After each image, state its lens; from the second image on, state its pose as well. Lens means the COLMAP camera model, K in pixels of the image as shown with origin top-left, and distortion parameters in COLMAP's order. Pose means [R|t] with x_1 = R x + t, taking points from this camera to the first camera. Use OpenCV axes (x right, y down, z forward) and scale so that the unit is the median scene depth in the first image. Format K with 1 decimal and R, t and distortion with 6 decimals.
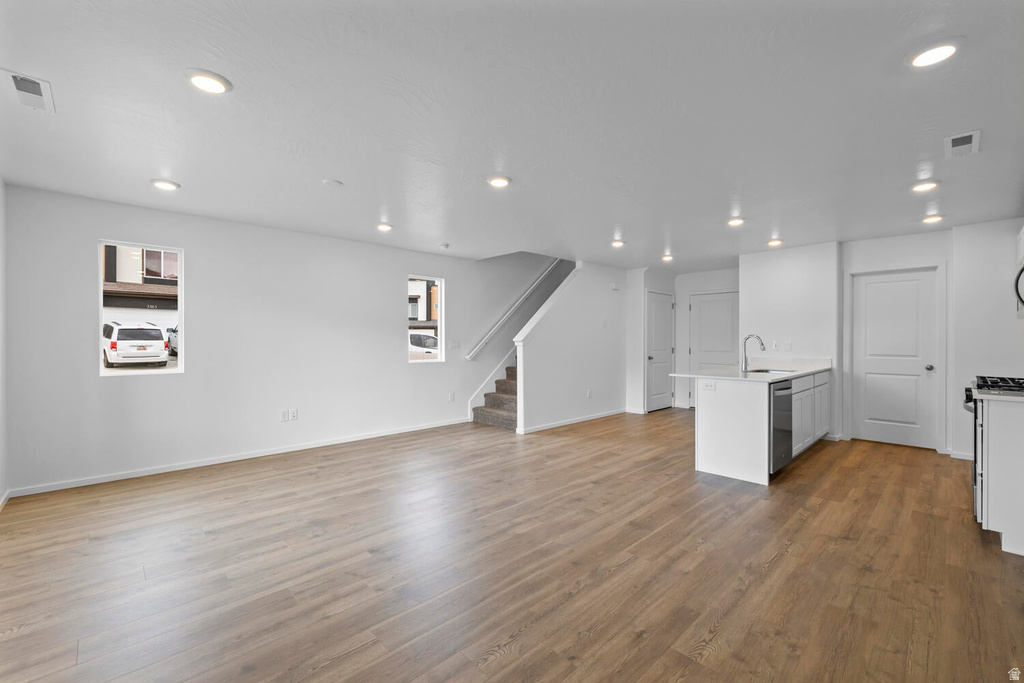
lens RADIAL K [[427.7, 0, 507.9], [0, 427.7, 338.4], [0, 0, 1]] dist [-0.003085, -0.000147]
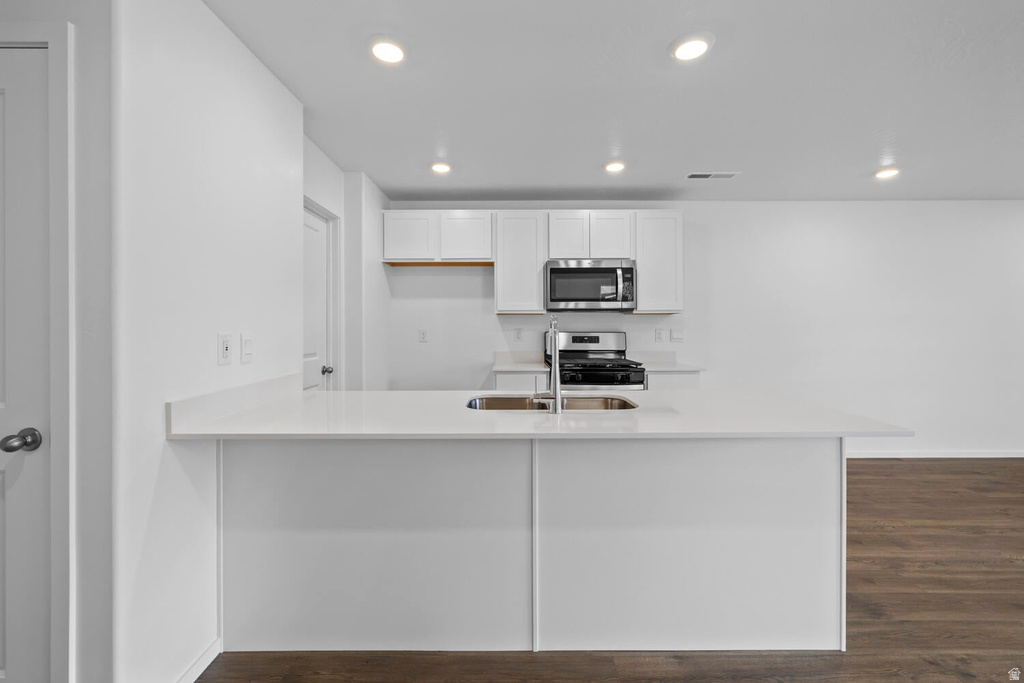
lens RADIAL K [[427.7, 0, 507.9], [0, 427.7, 338.4], [0, 0, 1]] dist [-0.003085, -0.000147]
pose [[-0.723830, -0.015925, 0.689795, 0.358552], [0.001136, 0.999705, 0.024272, 0.004783], [-0.689978, 0.018353, -0.723598, 1.352926]]
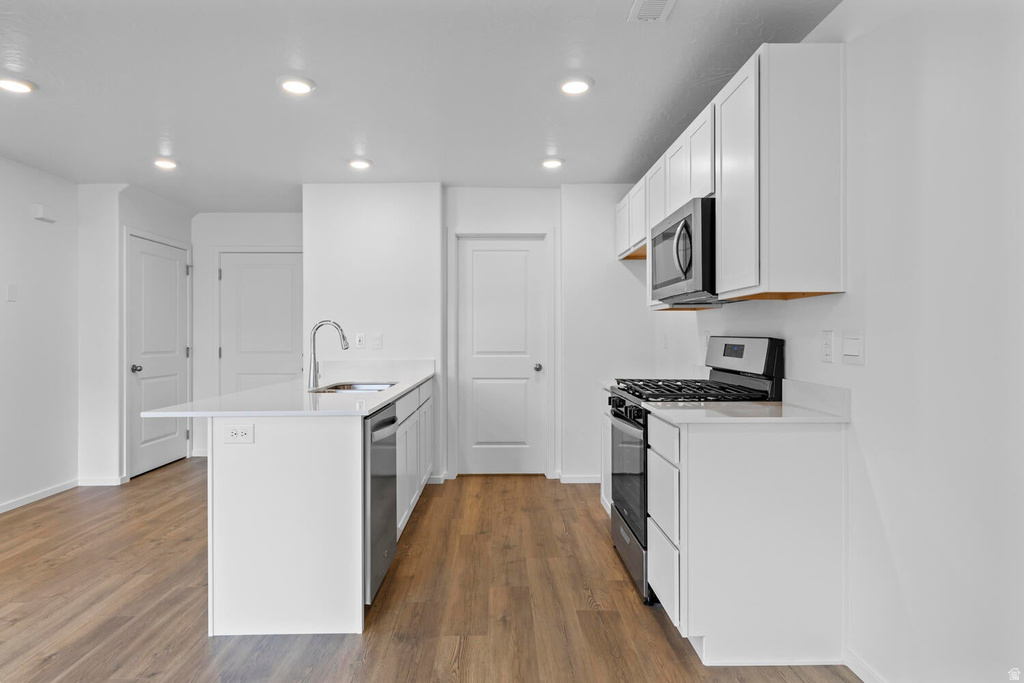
lens RADIAL K [[591.3, 0, 507.1], [0, 591.3, 336.3], [0, 0, 1]] dist [0.012374, 0.000983]
pose [[0.675163, -0.004489, 0.737655, 0.186742], [0.001930, 0.999989, 0.004318, 0.009455], [-0.737666, -0.001492, 0.675164, 0.350444]]
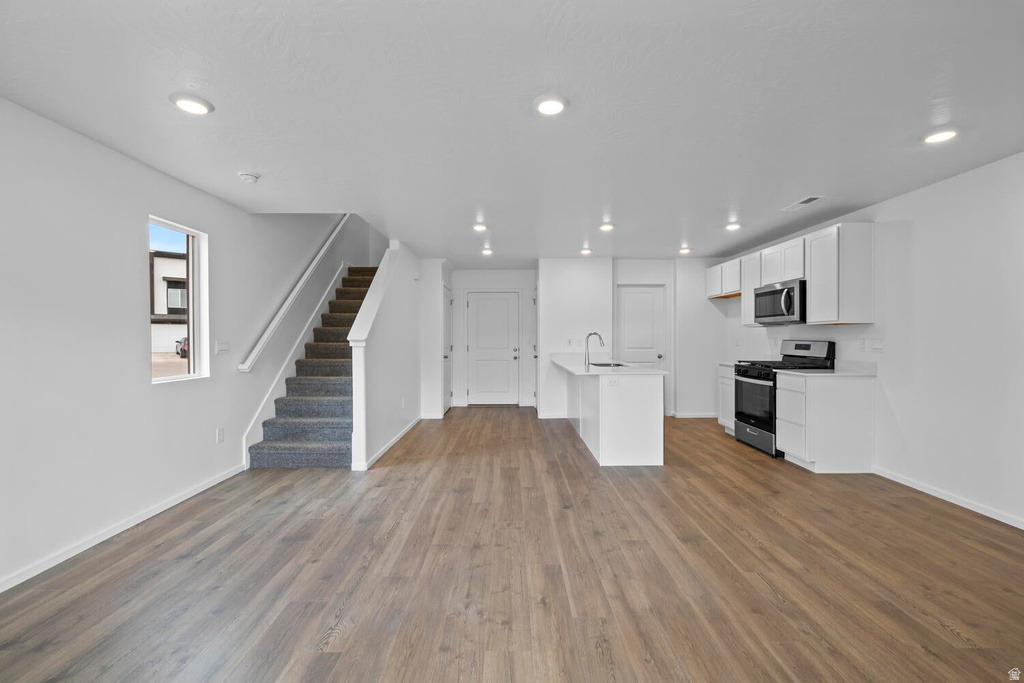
lens RADIAL K [[430.1, 0, 508.0], [0, 430.1, 342.8], [0, 0, 1]] dist [-0.002877, -0.000054]
pose [[0.686290, -0.014288, 0.727188, -0.401606], [0.002696, 0.999850, 0.017102, -0.001149], [-0.727323, -0.009777, 0.686225, 0.417153]]
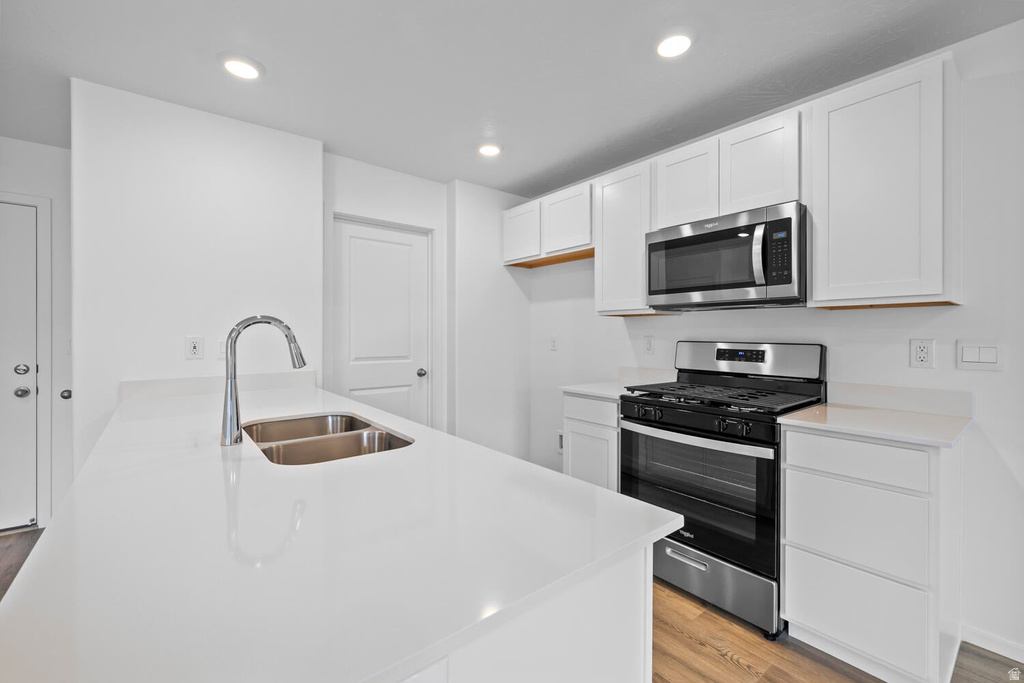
lens RADIAL K [[427.7, 0, 507.9], [0, 427.7, 338.4], [0, 0, 1]] dist [-0.003085, -0.000147]
pose [[0.075629, -0.010060, 0.997085, 0.314603], [-0.004503, 0.999935, 0.010430, 0.004294], [-0.997126, -0.005278, 0.075579, 0.851039]]
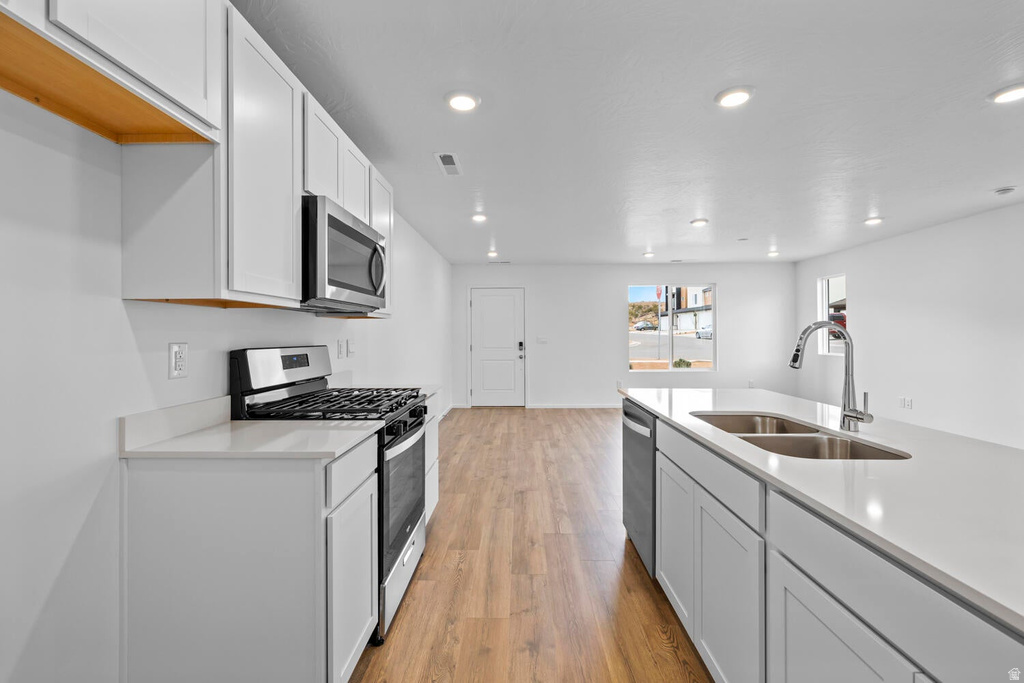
lens RADIAL K [[427.7, 0, 507.9], [0, 427.7, 338.4], [0, 0, 1]] dist [-0.003085, -0.000147]
pose [[-0.705604, 0.009281, -0.708545, 1.012295], [0.006633, 0.999957, 0.006493, 0.002407], [0.708575, -0.000118, -0.705636, 1.100499]]
